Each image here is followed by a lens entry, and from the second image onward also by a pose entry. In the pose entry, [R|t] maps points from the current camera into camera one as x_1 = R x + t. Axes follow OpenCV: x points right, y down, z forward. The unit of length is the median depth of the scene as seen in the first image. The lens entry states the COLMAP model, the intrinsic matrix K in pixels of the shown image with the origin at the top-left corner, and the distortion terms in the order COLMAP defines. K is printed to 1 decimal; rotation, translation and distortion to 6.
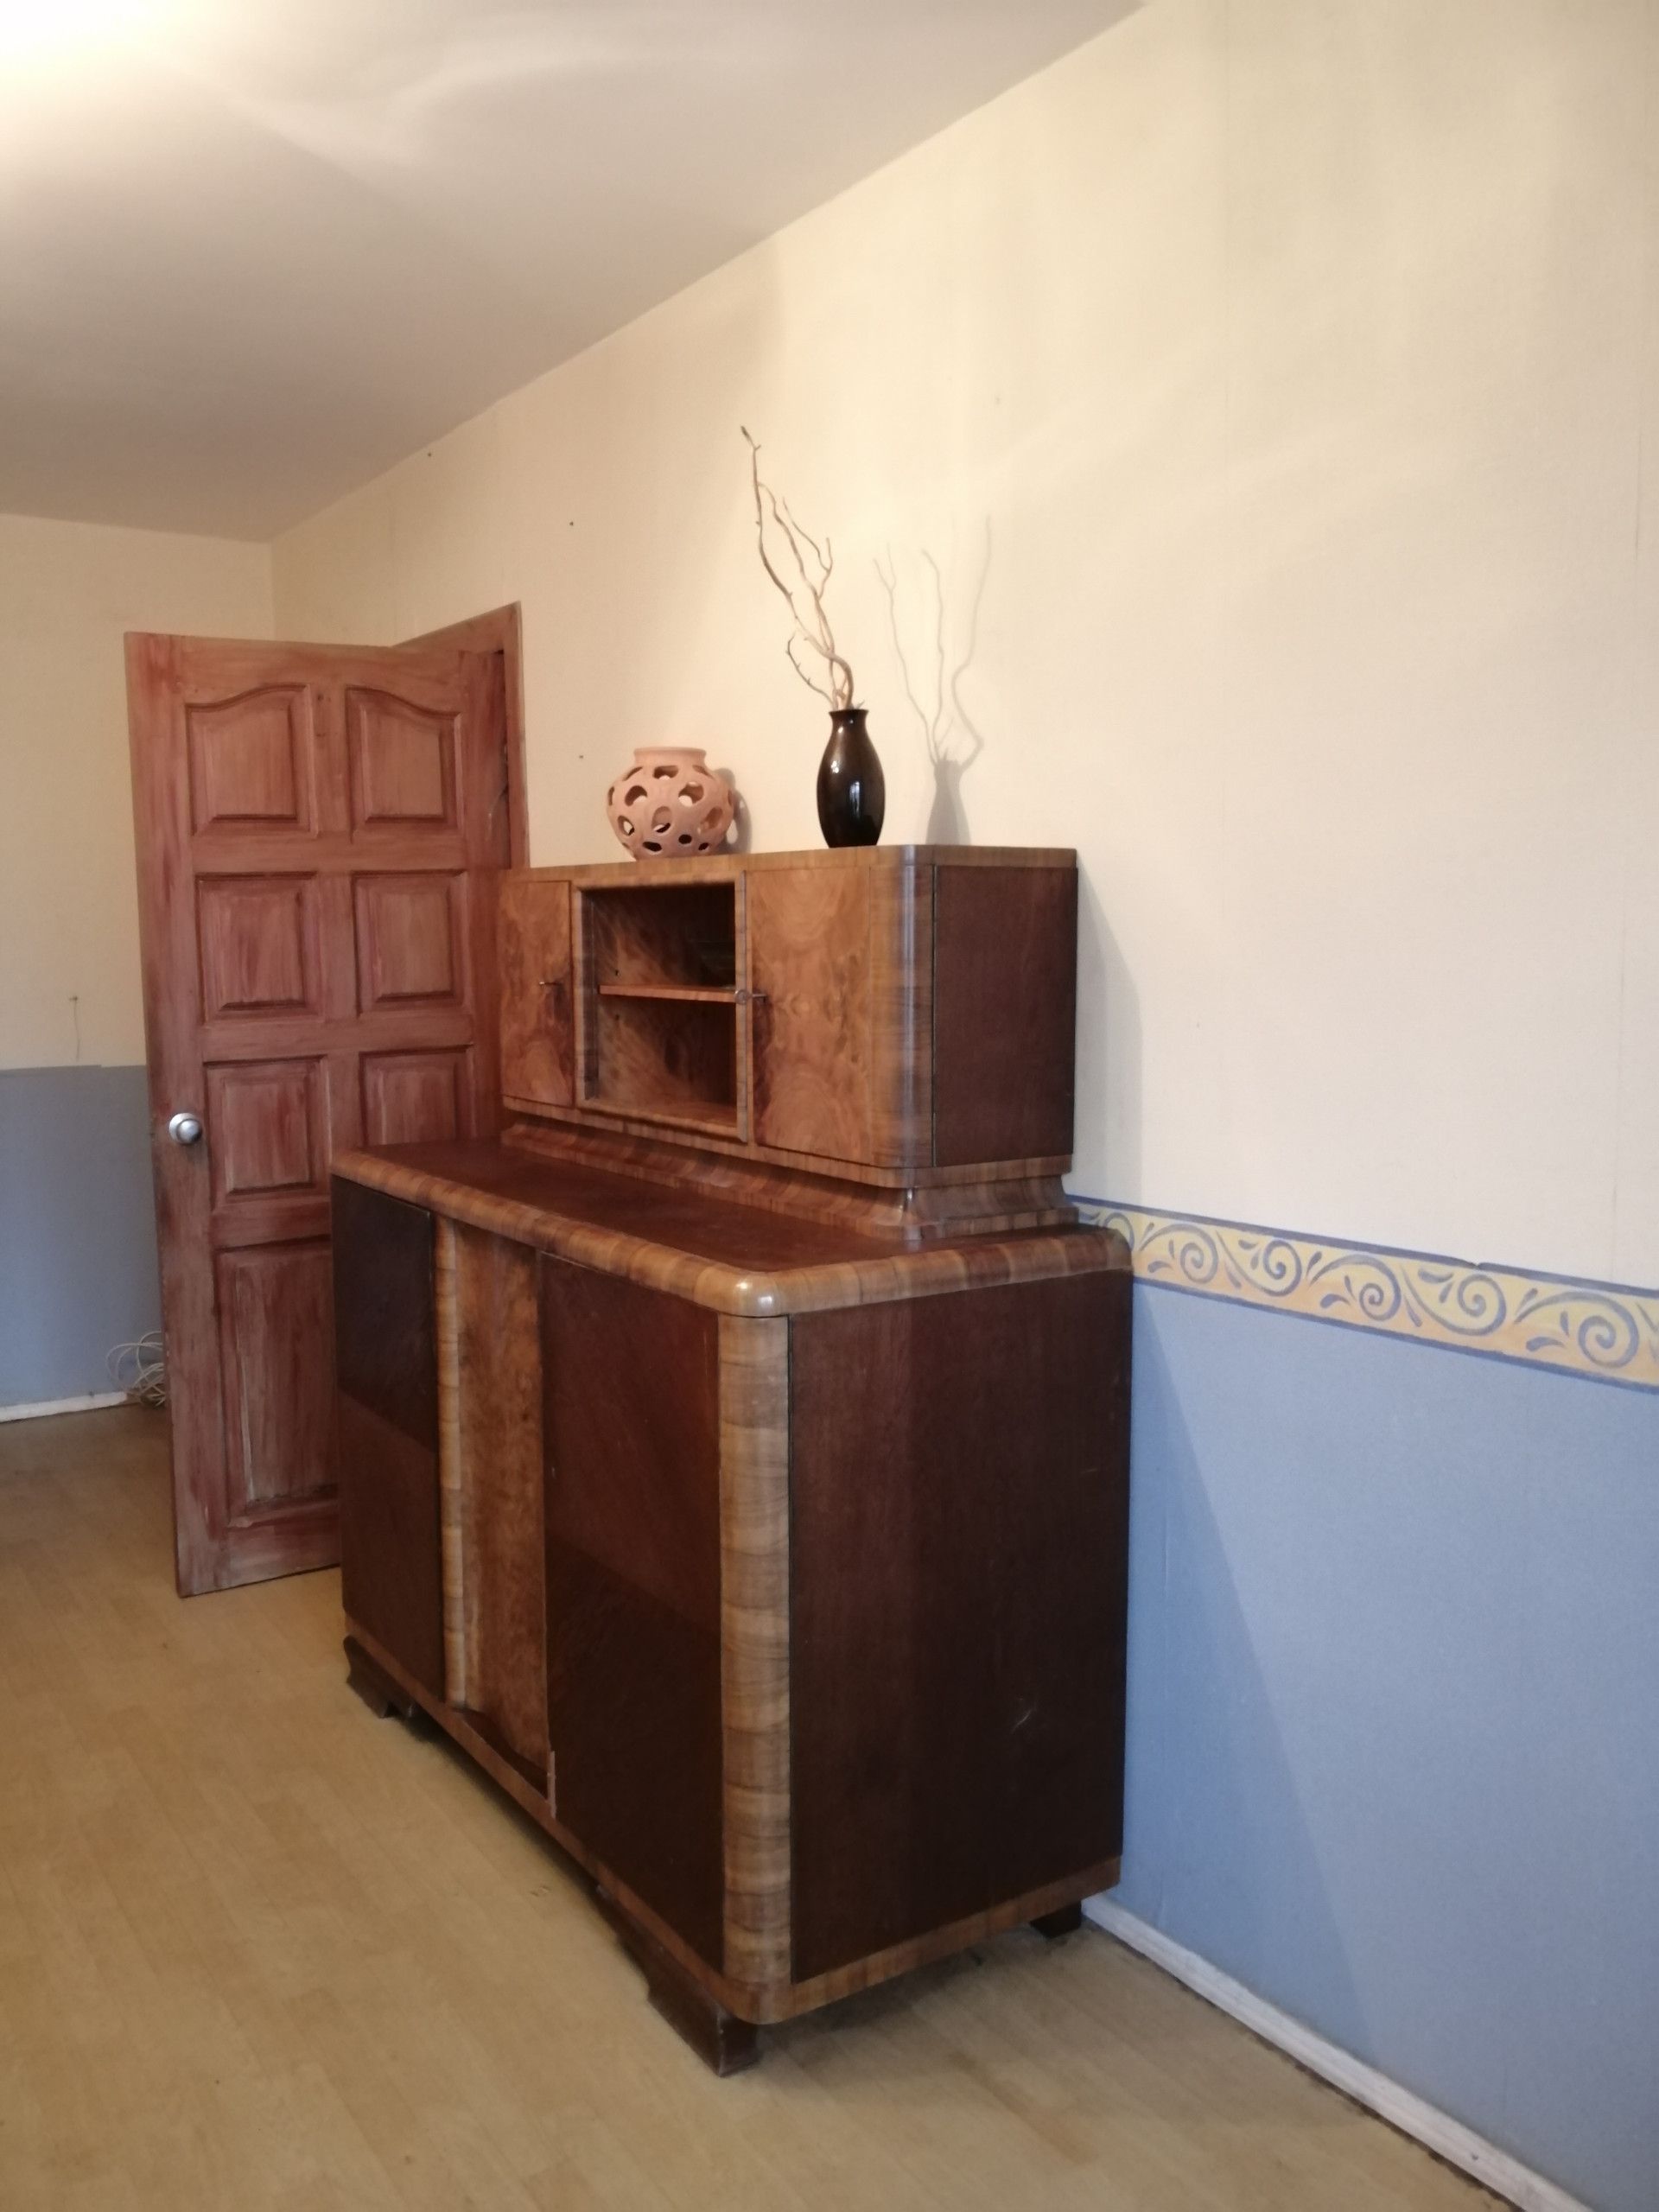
lens RADIAL K [[1717.2, 0, 829.5], [0, 1717.2, 1106.0], [0, 0, 1]] dist [0.069871, -0.079222]
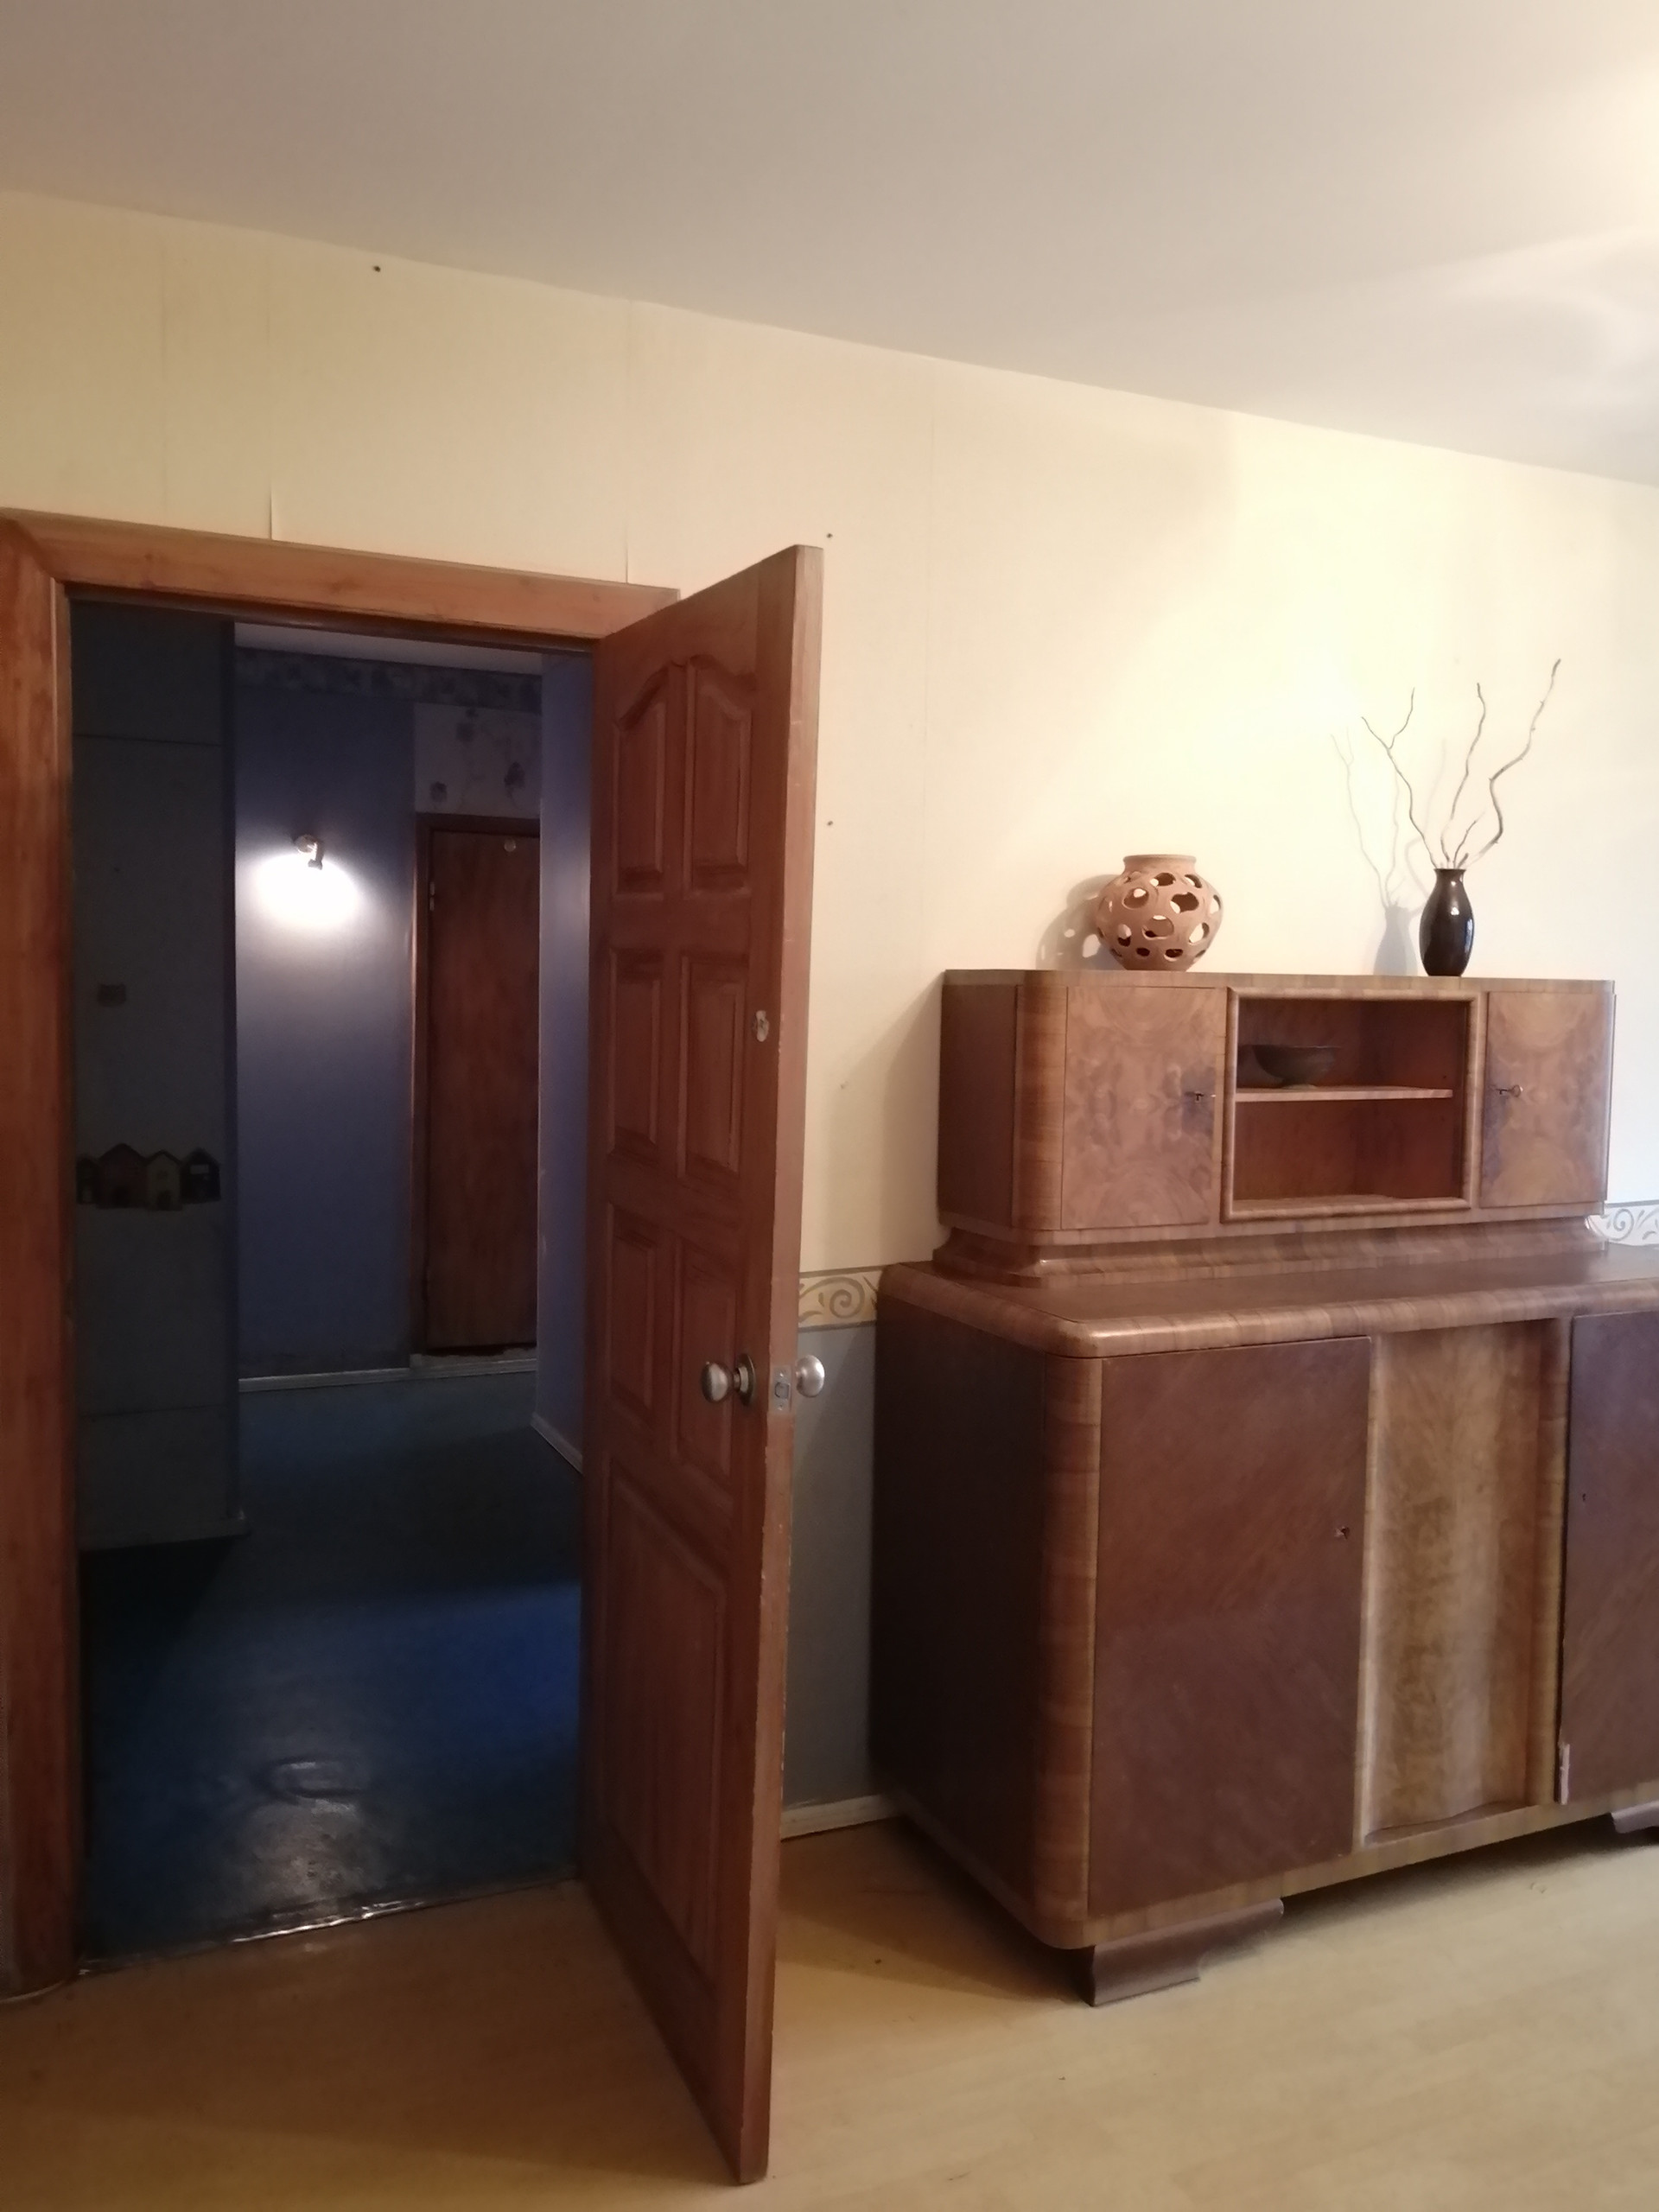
lens RADIAL K [[1485.1, 0, 829.5], [0, 1485.1, 1106.0], [0, 0, 1]] dist [0.054085, 0.000397]
pose [[0.248282, -0.070507, 0.966118, -1.206088], [0.085572, 0.995045, 0.050627, -0.147506], [-0.964901, 0.070103, 0.253085, 1.173729]]
